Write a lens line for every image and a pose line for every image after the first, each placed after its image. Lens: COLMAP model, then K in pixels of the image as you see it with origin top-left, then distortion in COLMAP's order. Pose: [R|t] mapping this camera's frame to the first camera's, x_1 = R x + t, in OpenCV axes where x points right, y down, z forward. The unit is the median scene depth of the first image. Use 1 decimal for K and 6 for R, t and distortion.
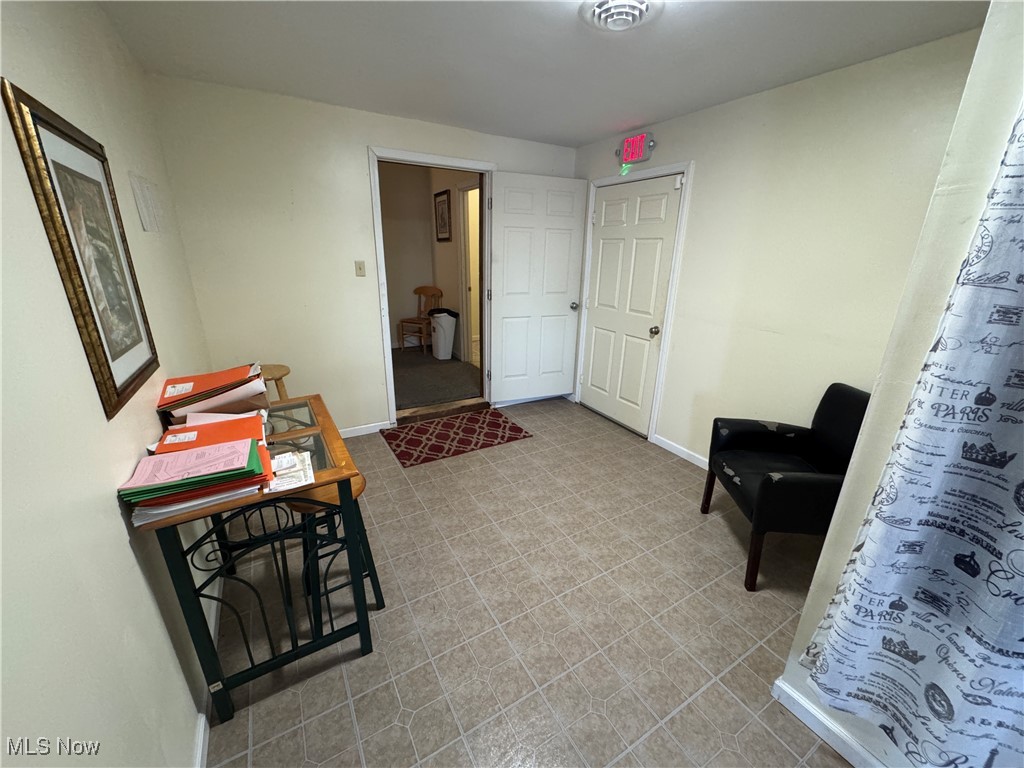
lens RADIAL K [[408.1, 0, 512.0], [0, 408.1, 384.0], [0, 0, 1]] dist [-0.000826, -0.000026]
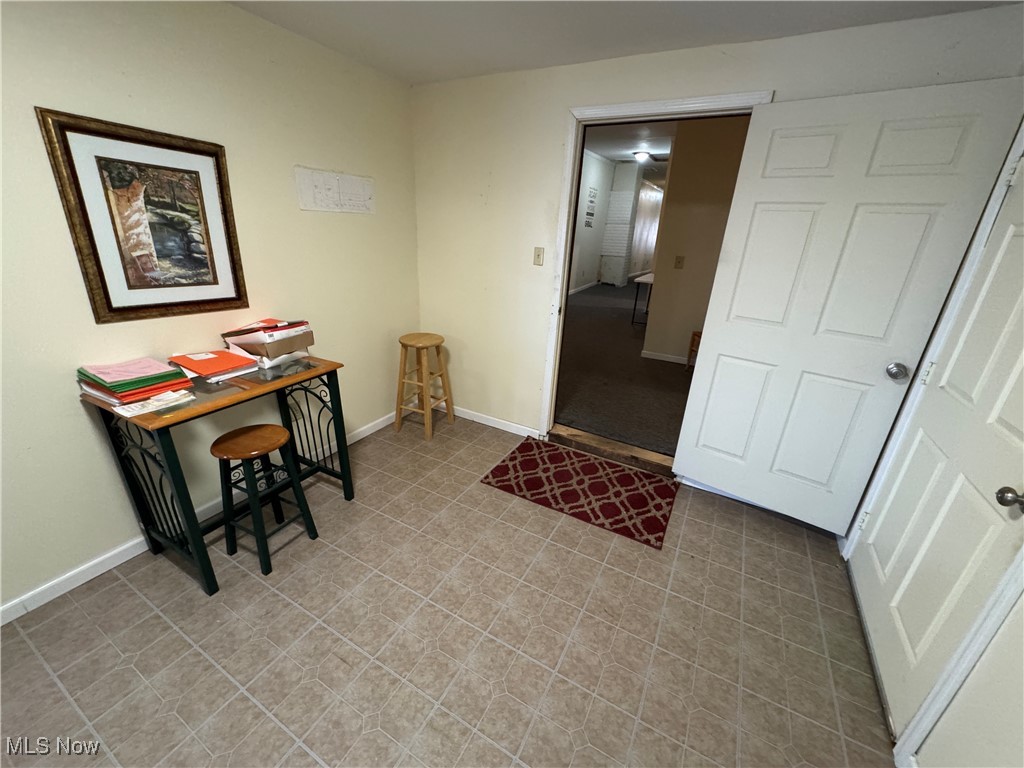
lens RADIAL K [[408.1, 0, 512.0], [0, 408.1, 384.0], [0, 0, 1]] dist [-0.000826, -0.000026]
pose [[0.503791, 0.310805, -0.805974, 0.341485], [-0.306454, 0.936647, 0.169640, -0.133883], [0.807639, 0.161530, 0.567122, 0.424958]]
